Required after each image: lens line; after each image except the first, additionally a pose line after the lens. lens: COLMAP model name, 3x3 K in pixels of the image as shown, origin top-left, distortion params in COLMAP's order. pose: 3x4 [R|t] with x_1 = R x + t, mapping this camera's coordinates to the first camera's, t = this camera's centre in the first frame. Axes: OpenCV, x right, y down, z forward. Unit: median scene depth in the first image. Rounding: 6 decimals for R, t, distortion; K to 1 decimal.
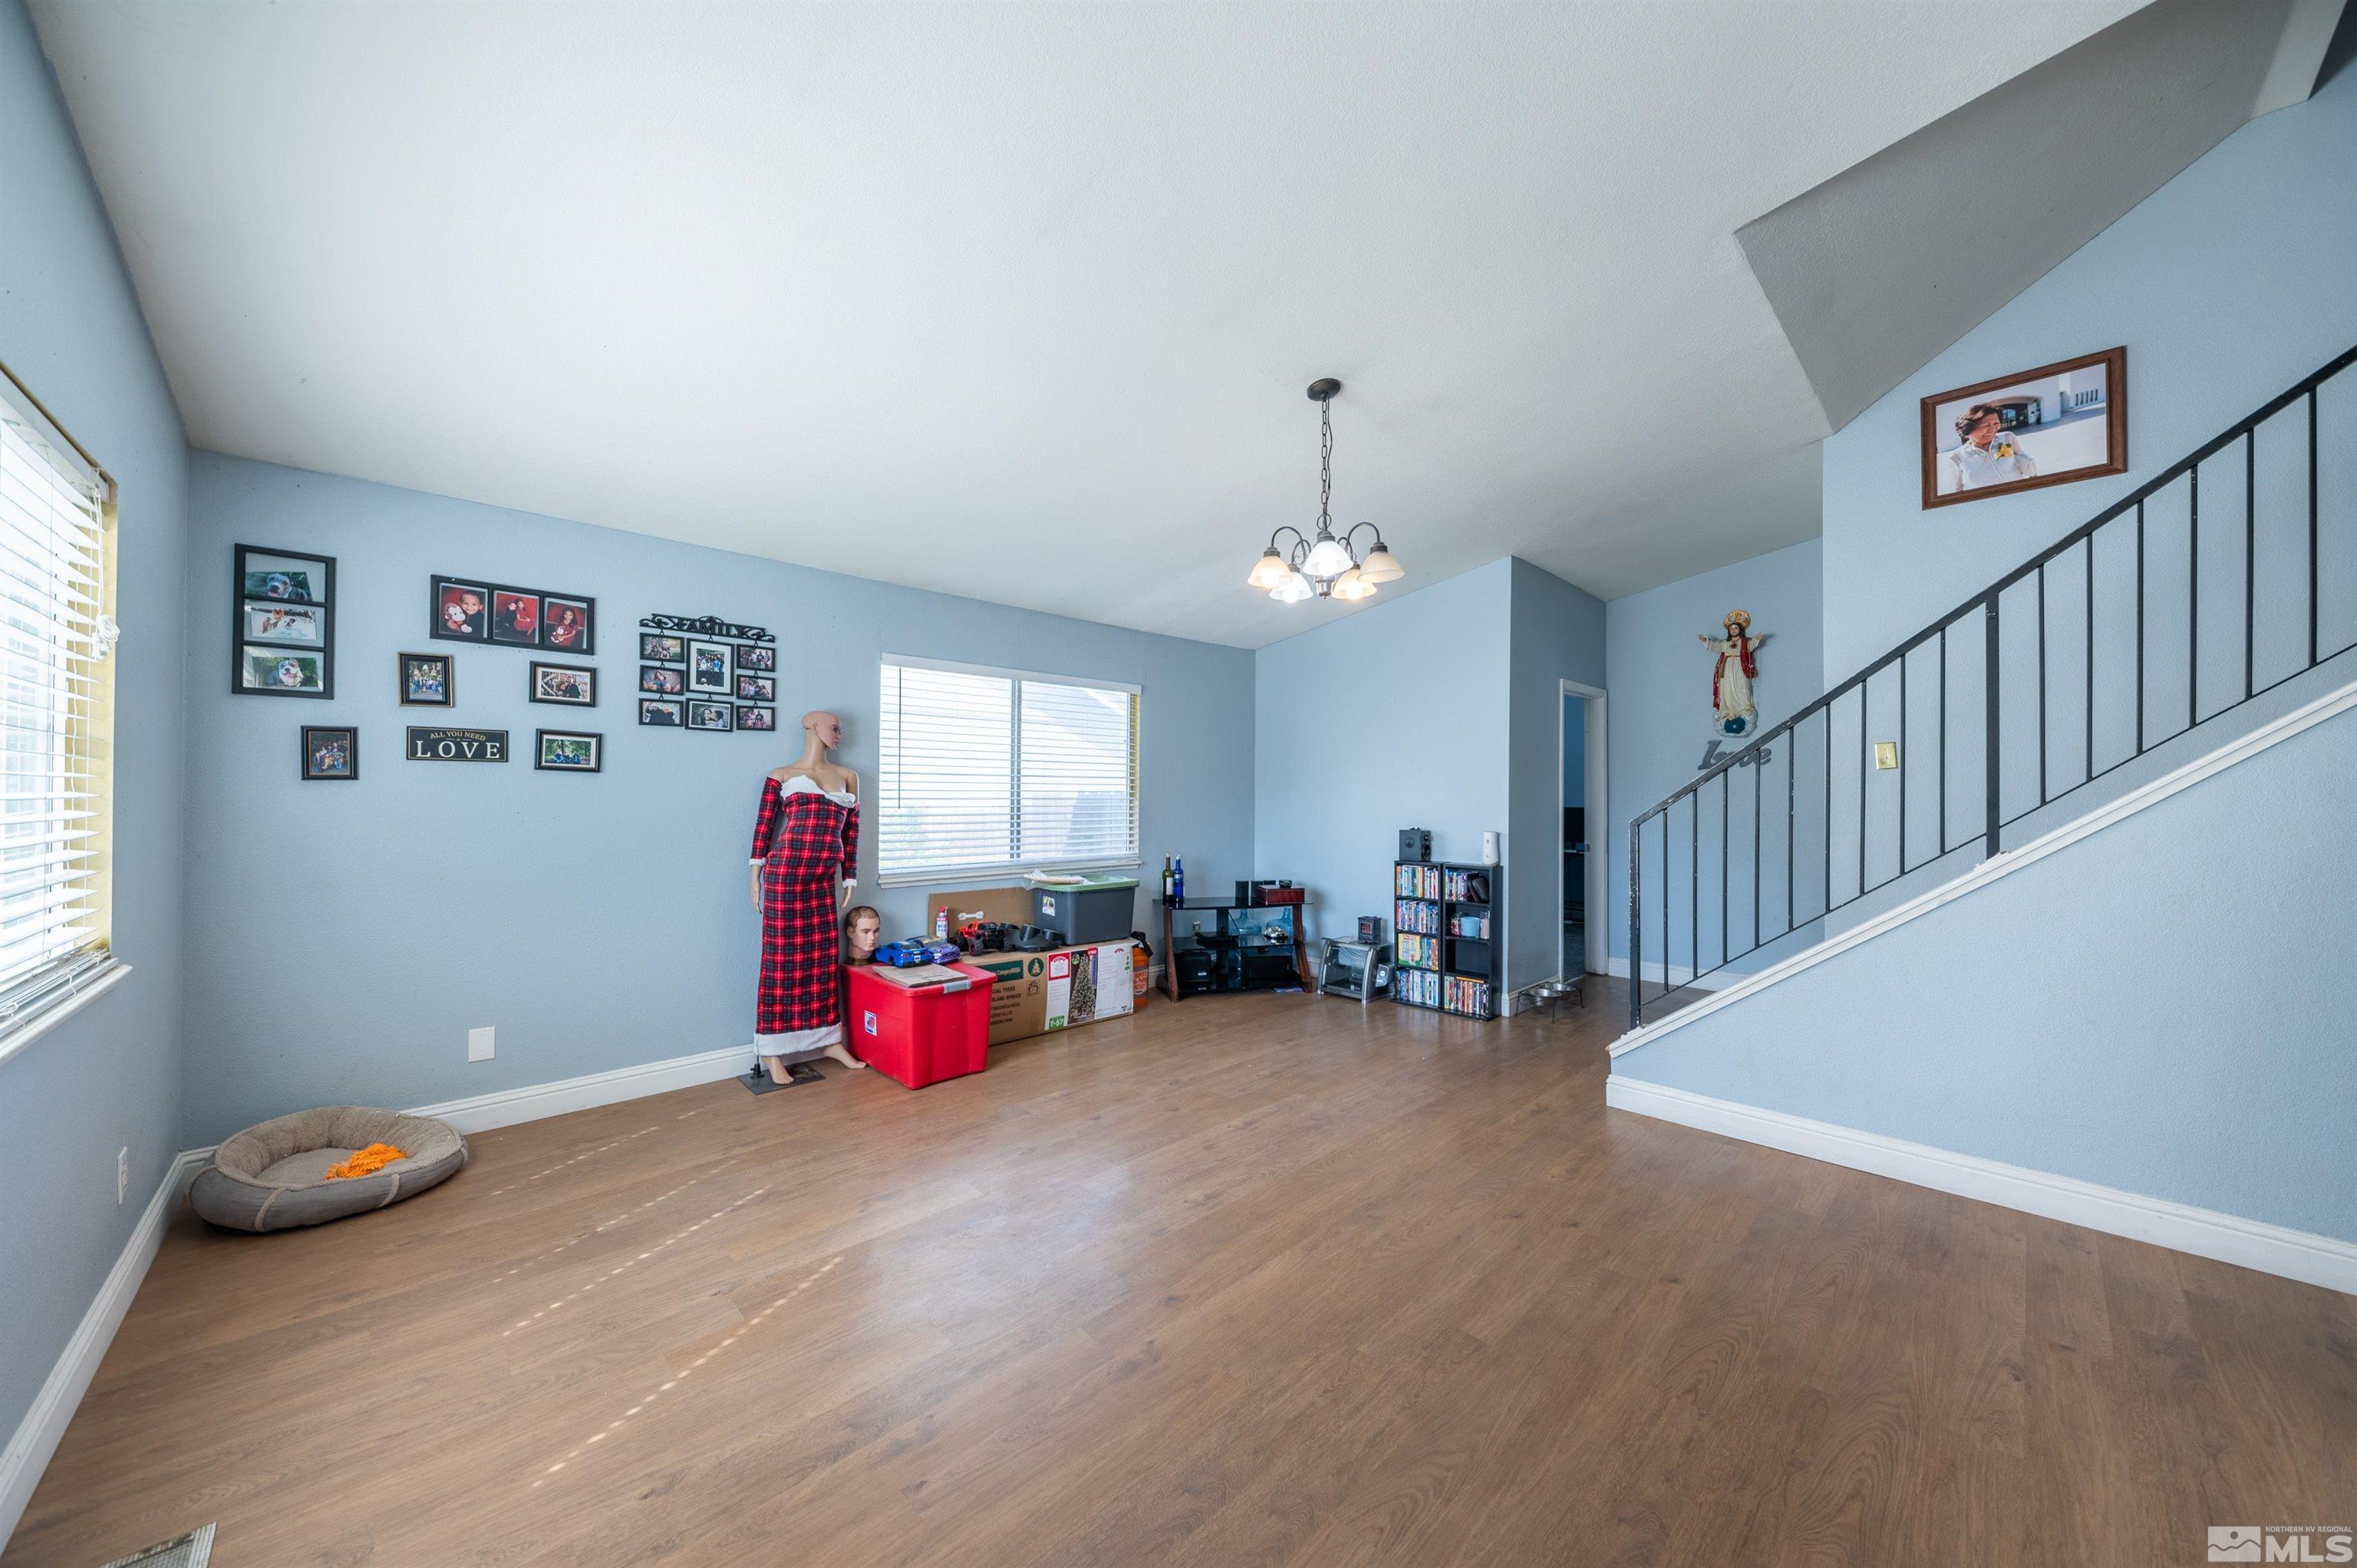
lens RADIAL K [[817.1, 0, 1180.1], [0, 817.1, 789.5], [0, 0, 1]] dist [0.013106, -0.007484]
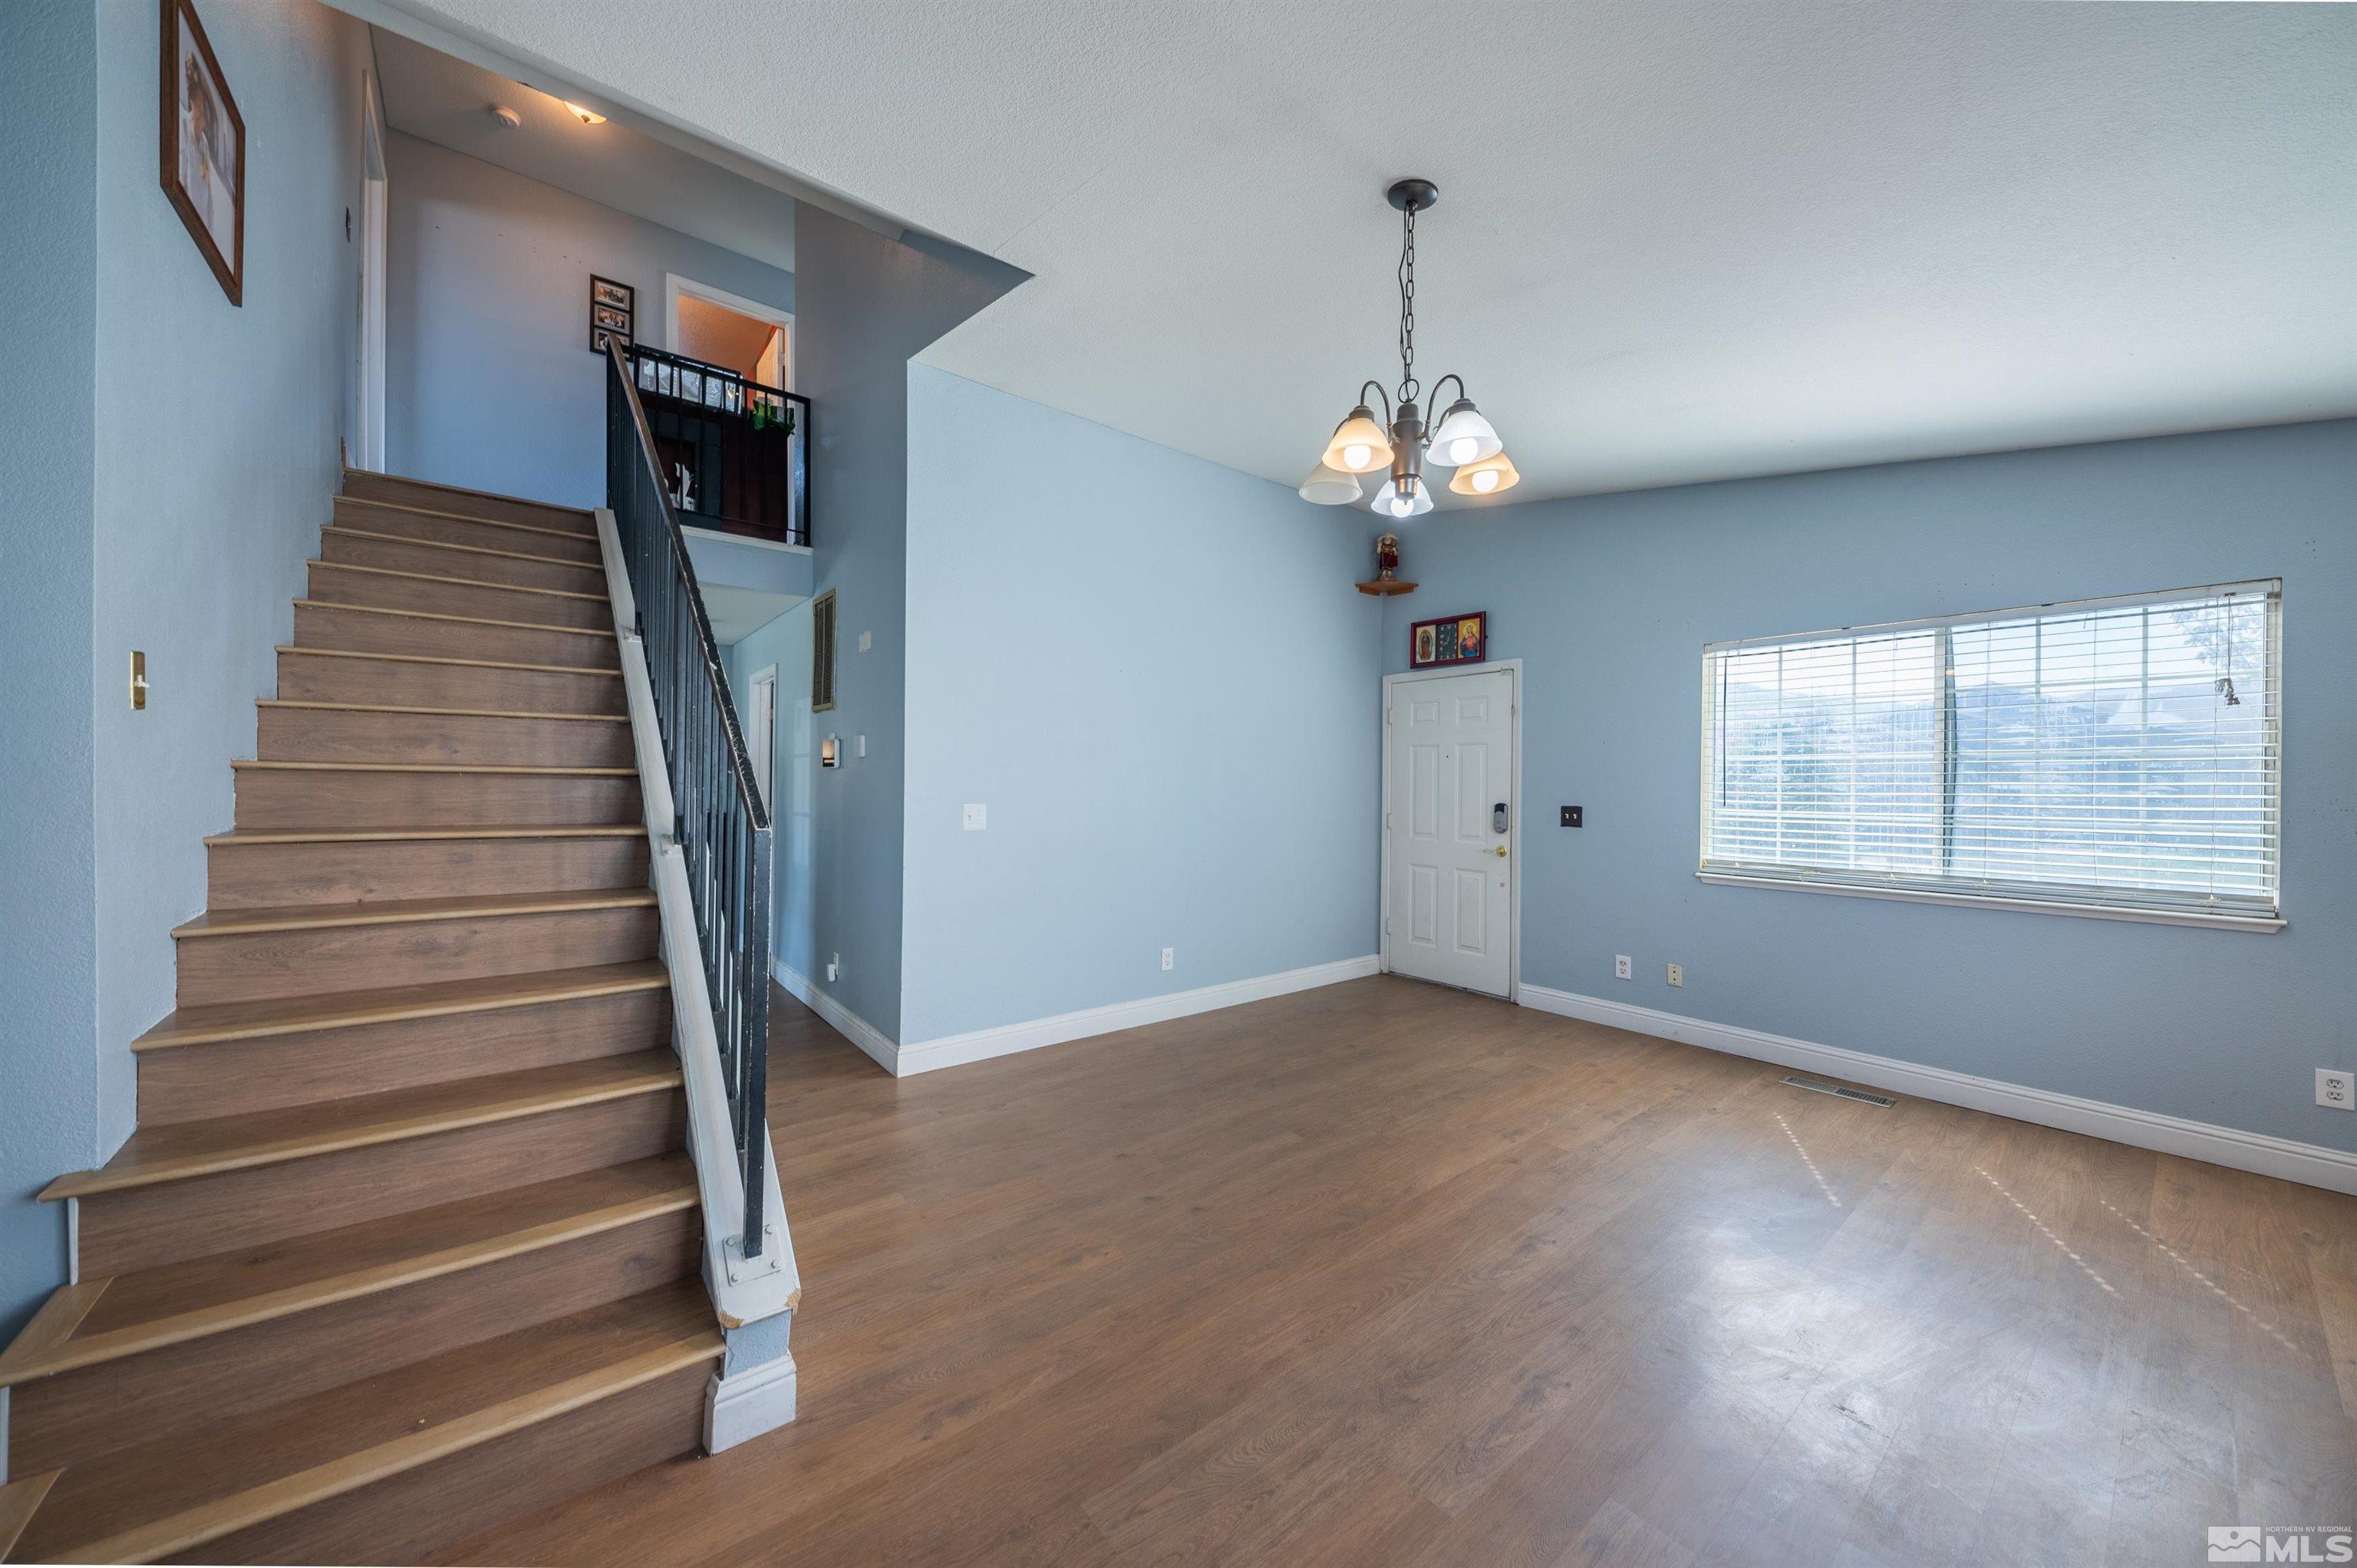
lens RADIAL K [[817.1, 0, 1180.1], [0, 817.1, 789.5], [0, 0, 1]] dist [0.013106, -0.007484]
pose [[-0.995215, -0.015480, 0.096476, 0.229448], [-0.015244, 0.999879, 0.003179, 0.007721], [-0.096513, 0.001693, -0.995330, 1.325272]]
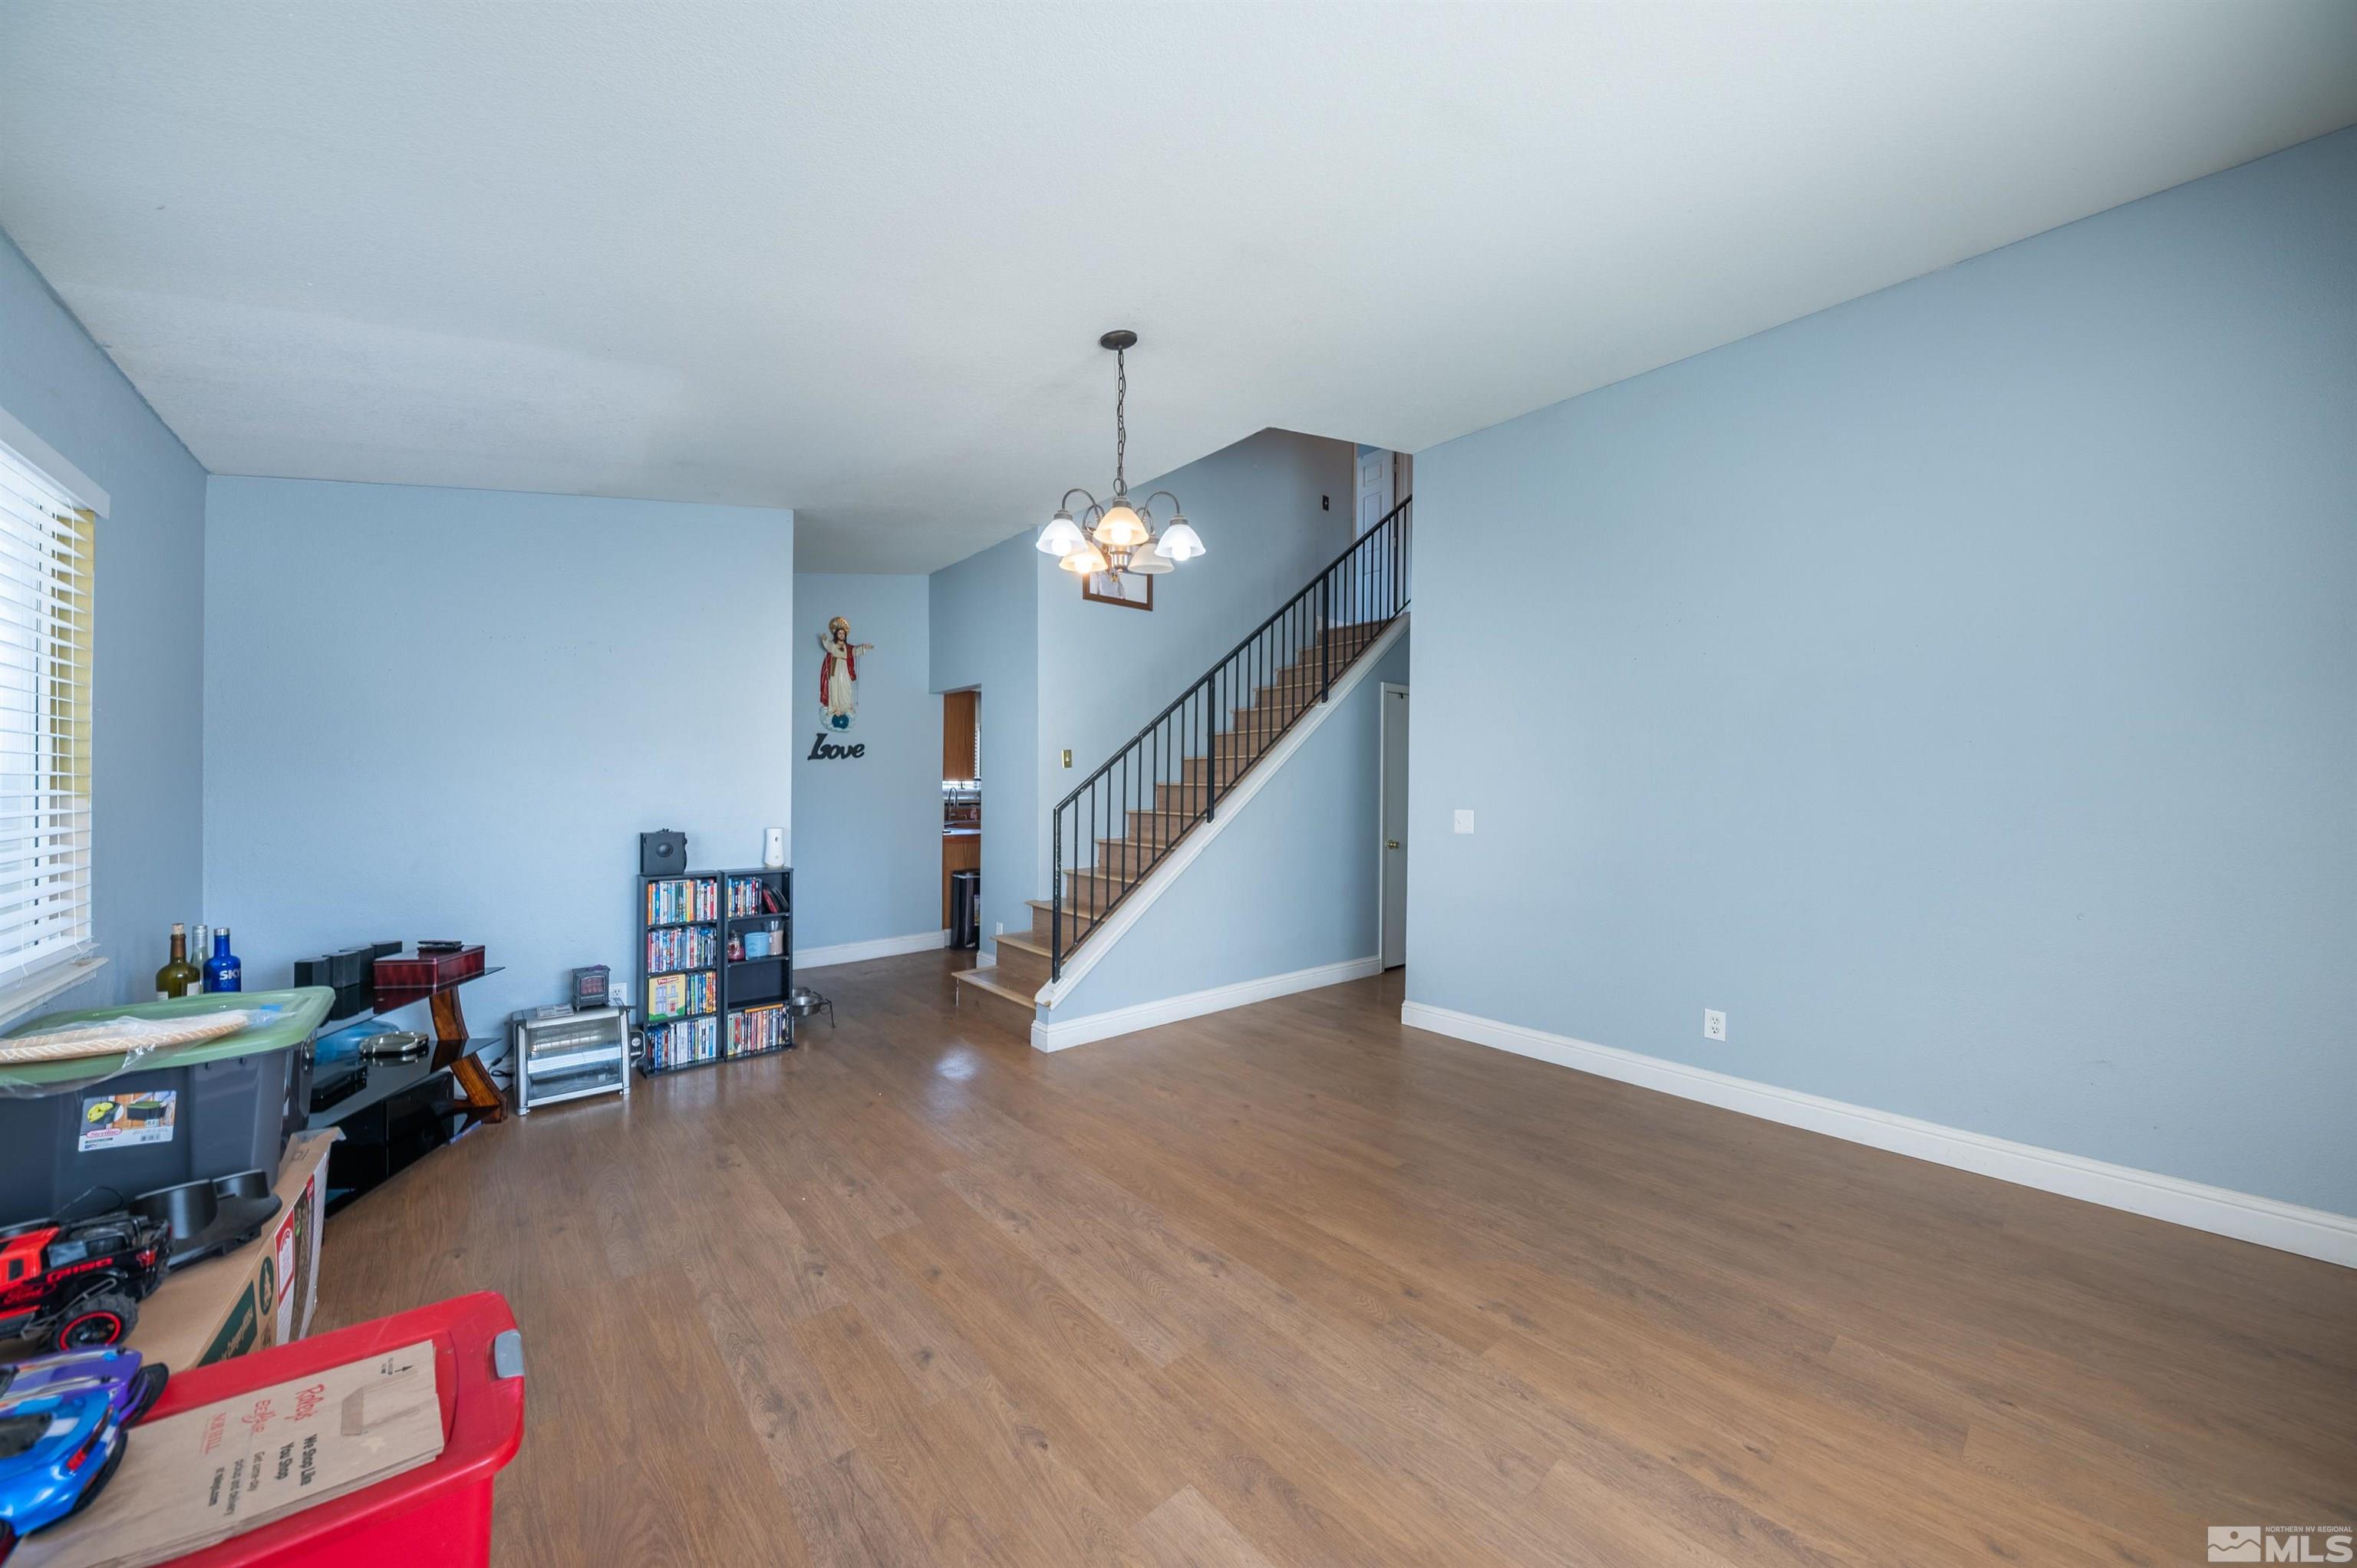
lens RADIAL K [[817.1, 0, 1180.1], [0, 817.1, 789.5], [0, 0, 1]] dist [0.013106, -0.007484]
pose [[0.055926, -0.005906, 0.998417, -0.567849], [-0.011921, 0.999907, 0.006582, 0.001433], [-0.998364, -0.012270, 0.055850, 0.682104]]
